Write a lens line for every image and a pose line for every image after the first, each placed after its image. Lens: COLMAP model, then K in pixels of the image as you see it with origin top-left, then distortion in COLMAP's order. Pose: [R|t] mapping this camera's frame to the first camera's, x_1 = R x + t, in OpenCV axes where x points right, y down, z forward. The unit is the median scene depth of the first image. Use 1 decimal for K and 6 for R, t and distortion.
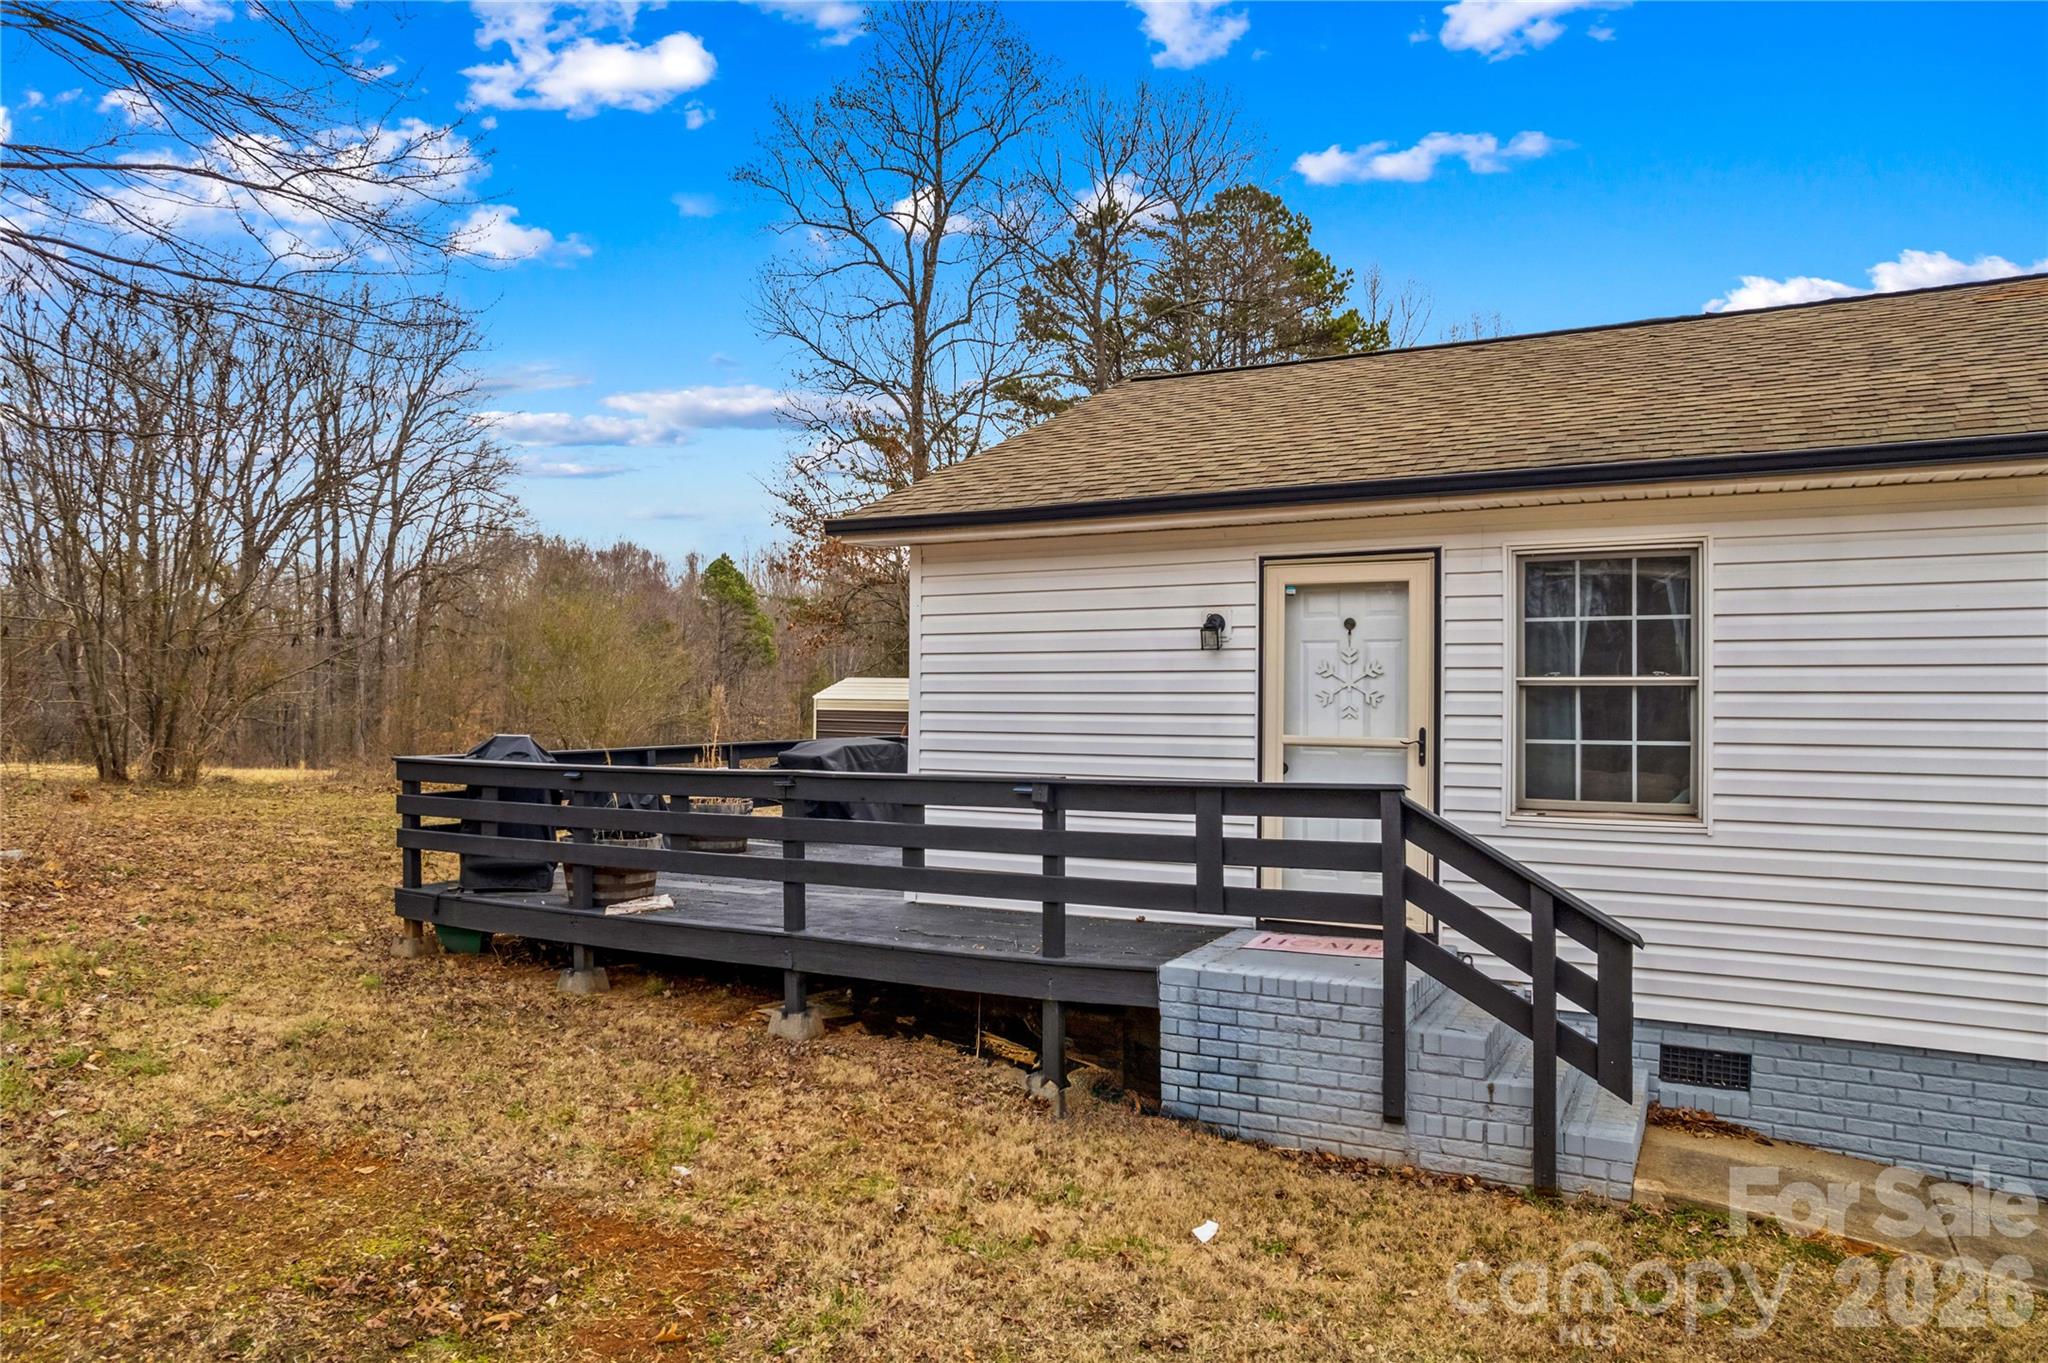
lens RADIAL K [[1244.7, 0, 1023.3], [0, 1244.7, 625.6], [0, 0, 1]] dist [-0.065972, -0.000302]
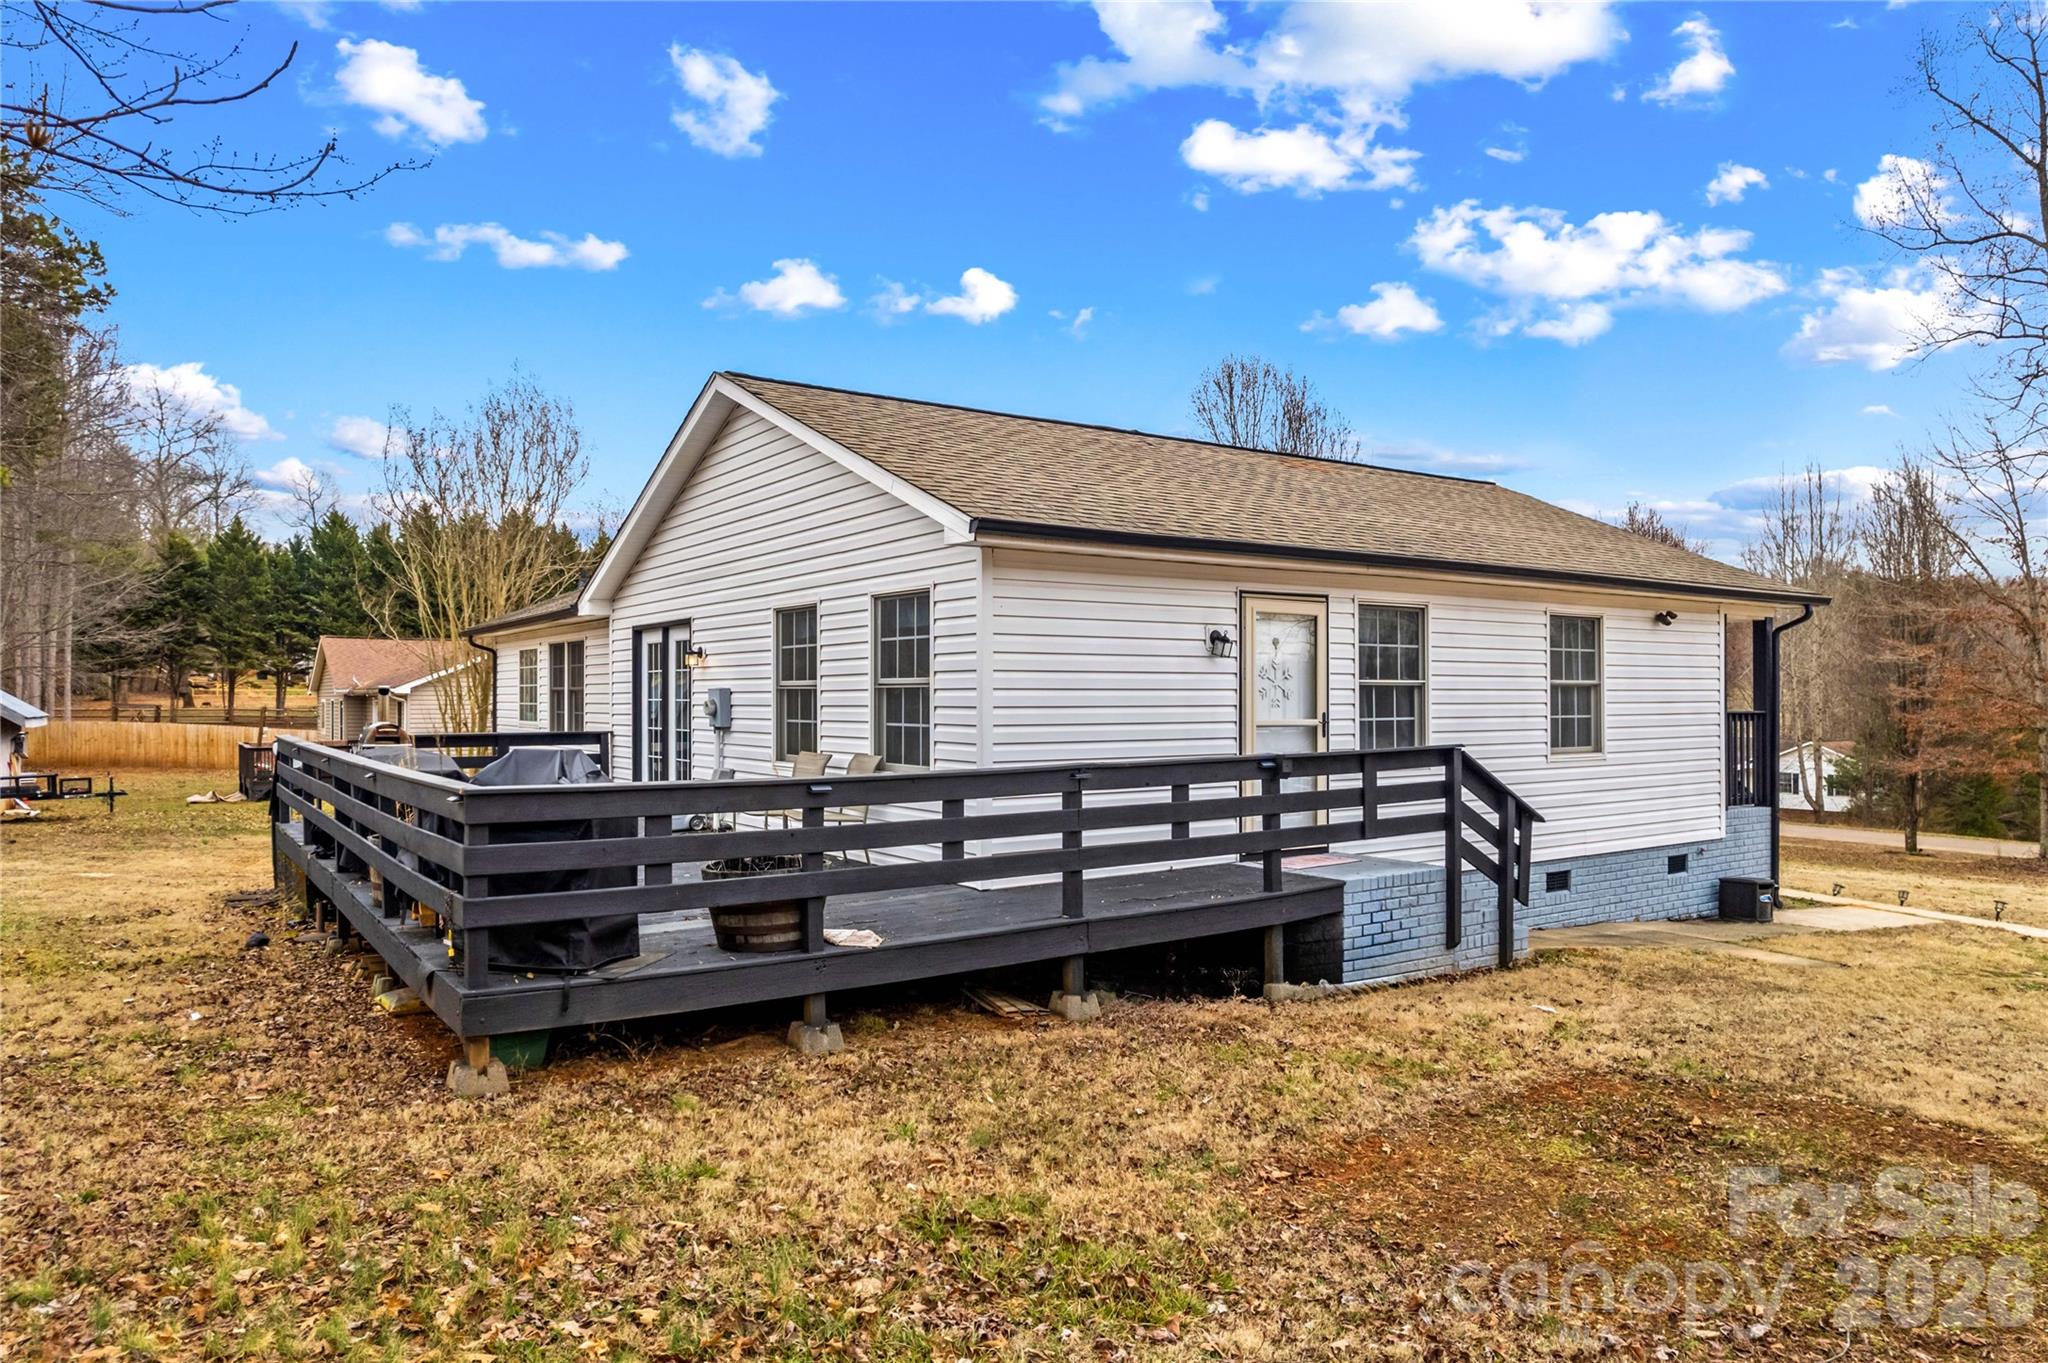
lens RADIAL K [[1273.8, 0, 1024.0], [0, 1273.8, 681.5], [0, 0, 1]] dist [-0.000205, 0.000081]
pose [[0.494336, 0.005567, 0.869253, -1.218577], [-0.045505, 0.998774, 0.019482, 0.029841], [-0.868079, -0.049186, 0.493983, 0.544285]]
